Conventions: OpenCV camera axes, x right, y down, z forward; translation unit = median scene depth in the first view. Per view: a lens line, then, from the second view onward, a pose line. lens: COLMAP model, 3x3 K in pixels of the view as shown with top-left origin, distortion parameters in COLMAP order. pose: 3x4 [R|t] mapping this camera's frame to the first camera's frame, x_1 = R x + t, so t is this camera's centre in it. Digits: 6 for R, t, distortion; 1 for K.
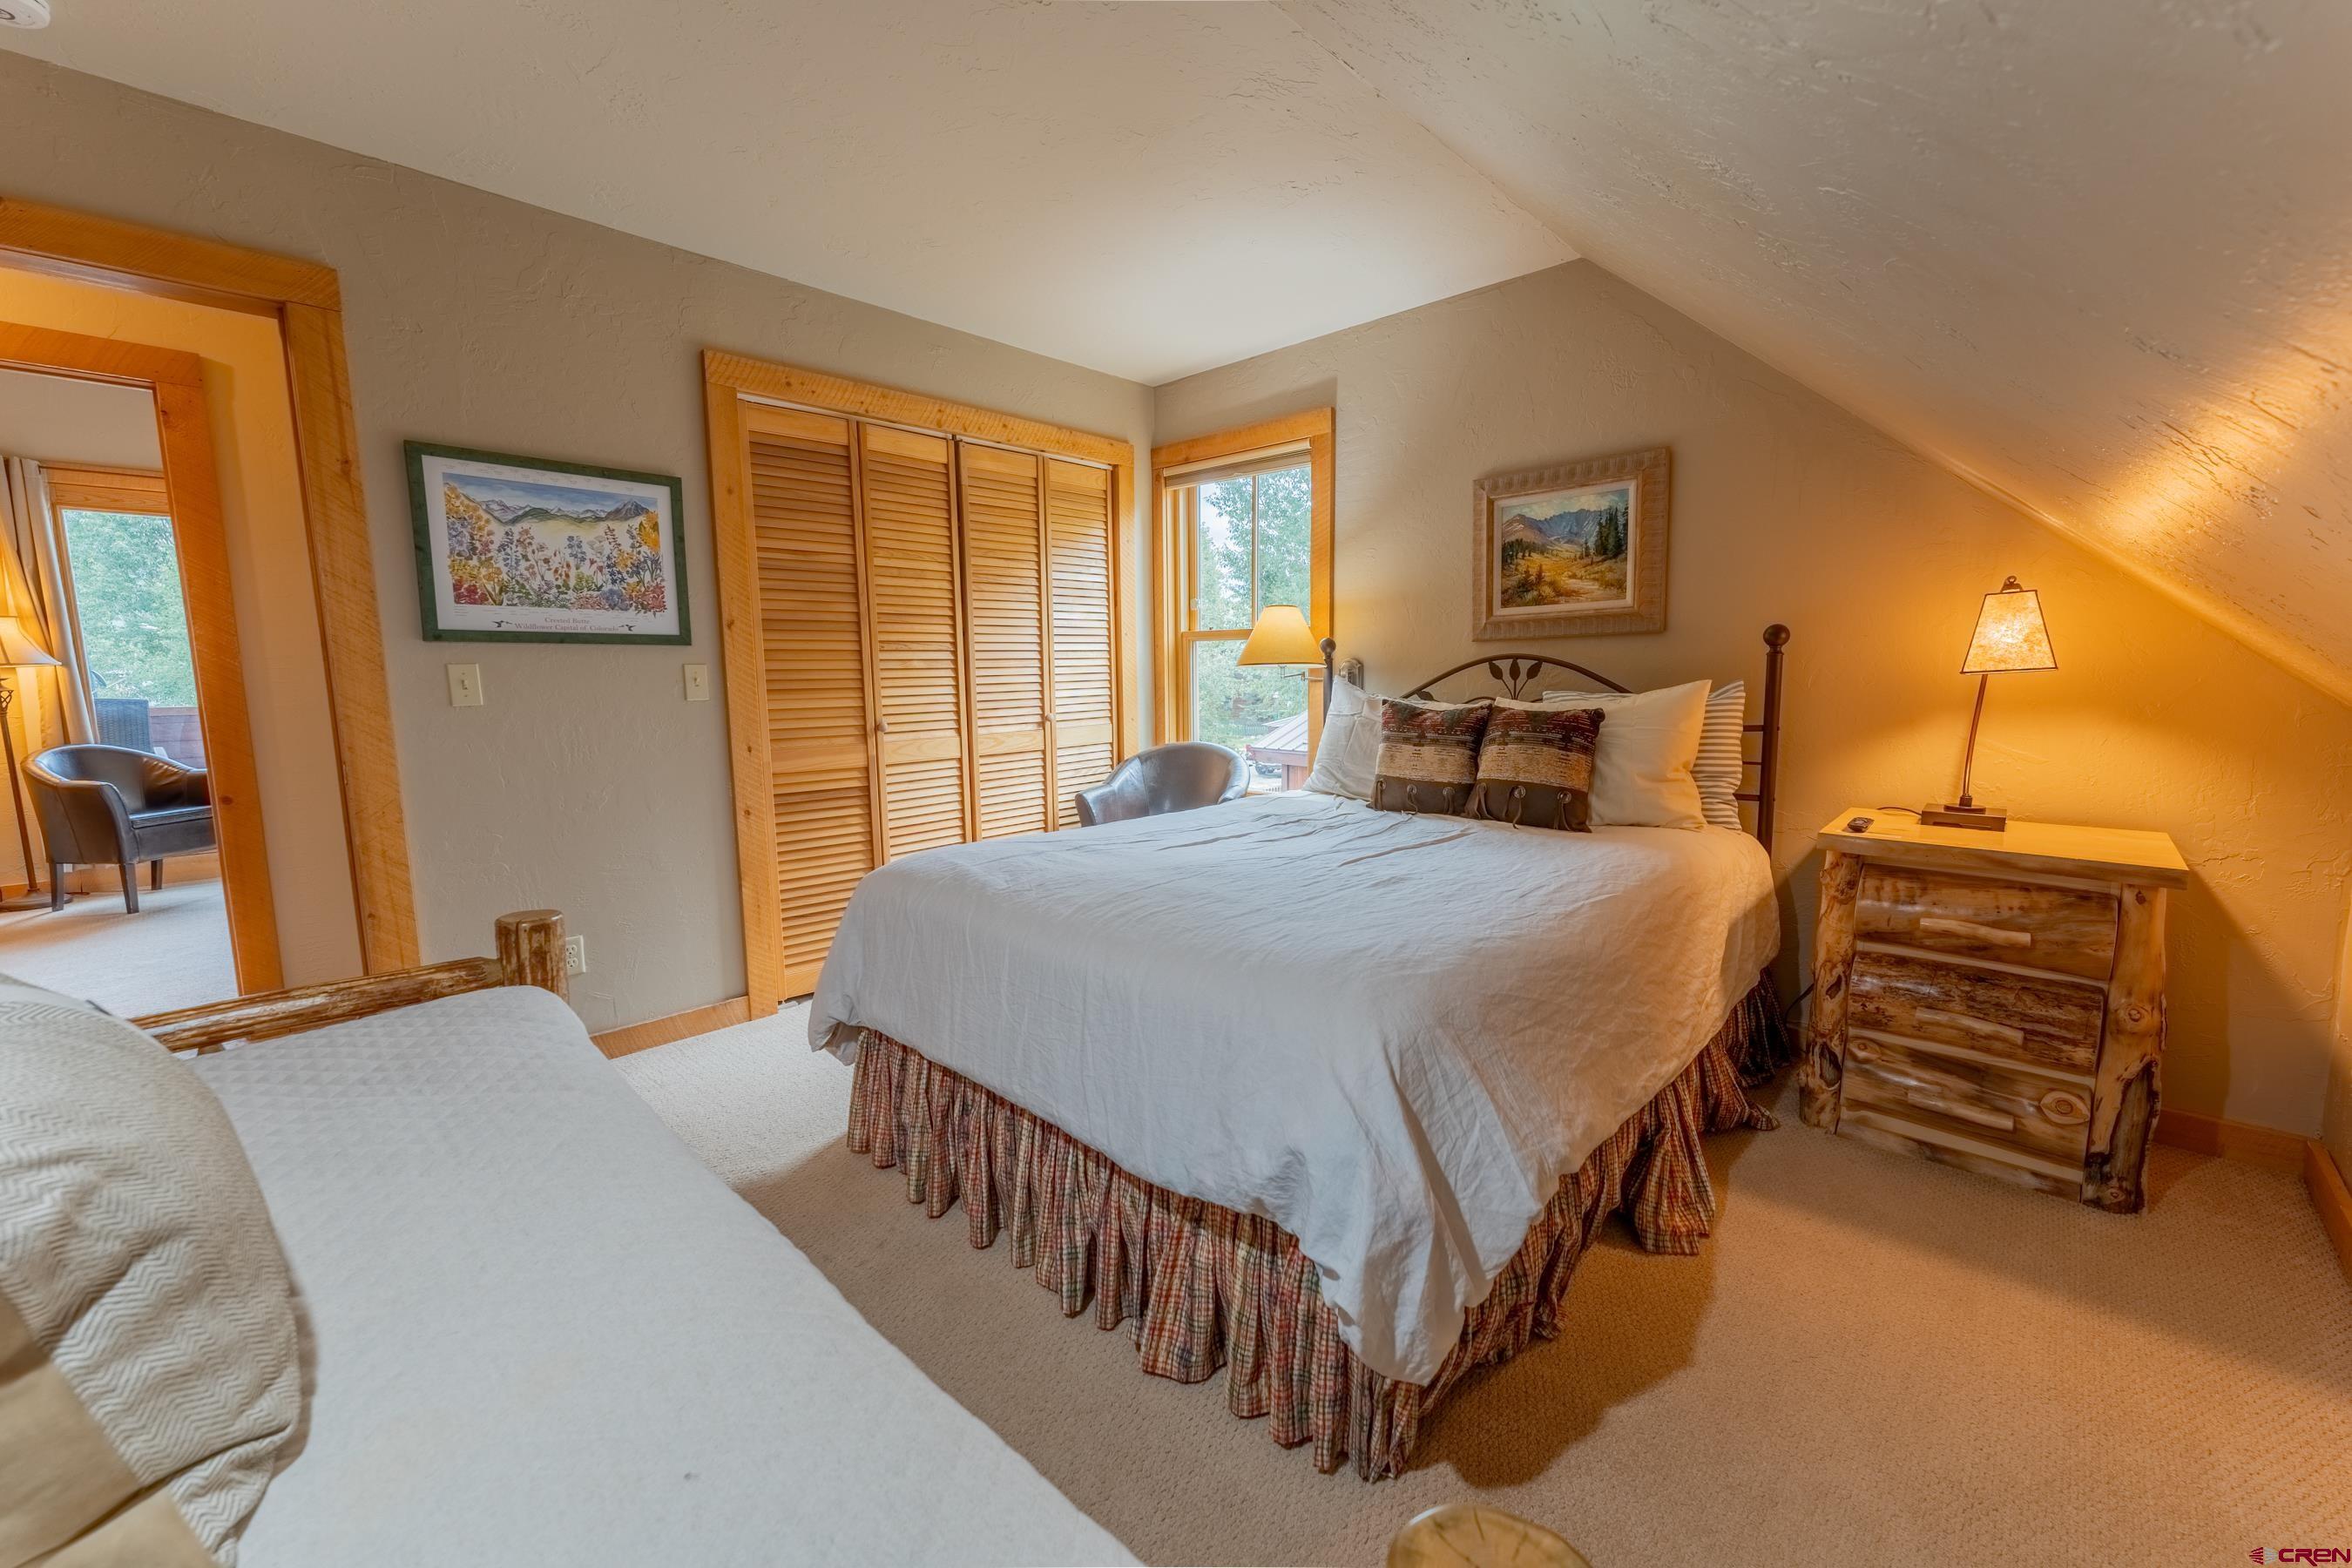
lens RADIAL K [[938.1, 0, 1177.2], [0, 938.1, 789.4], [0, 0, 1]] dist [0.001041, -0.000384]
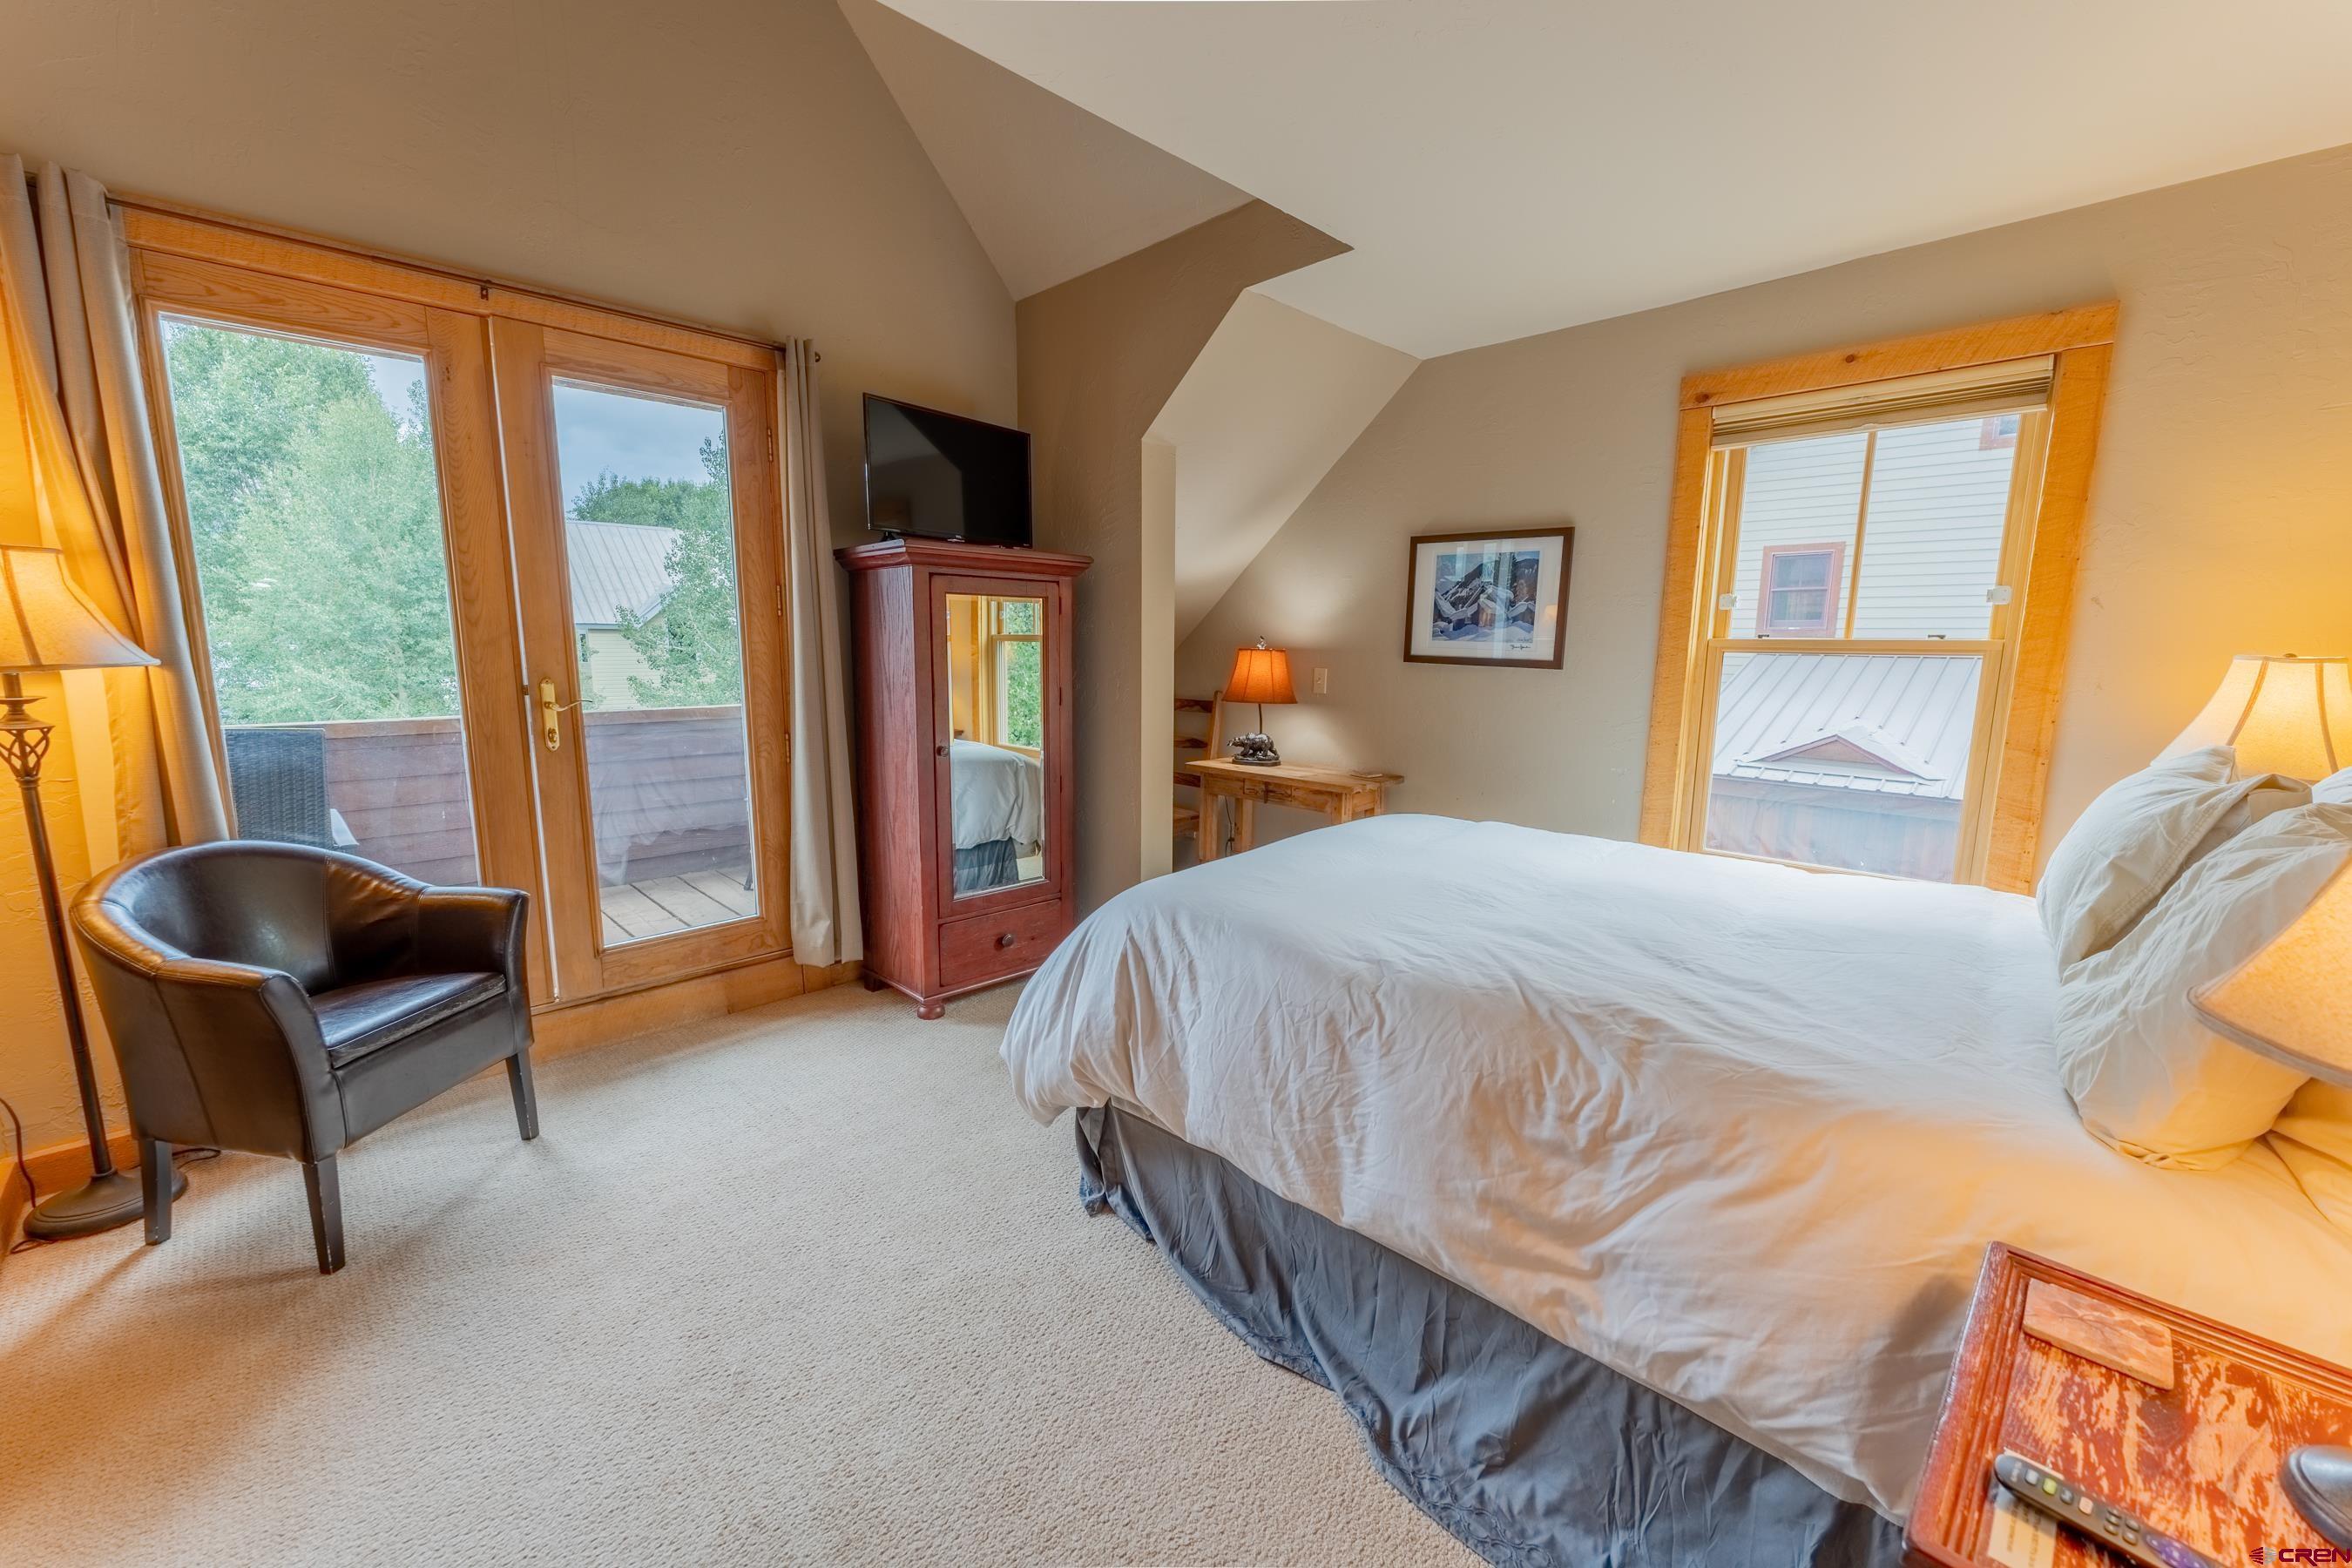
lens RADIAL K [[938.1, 0, 1177.2], [0, 938.1, 789.4], [0, 0, 1]] dist [0.001041, -0.000384]
pose [[0.999169, 0.023235, -0.033486, -0.700957], [-0.022292, 0.999352, 0.028269, -0.097524], [0.034122, -0.027499, 0.999039, 0.579220]]
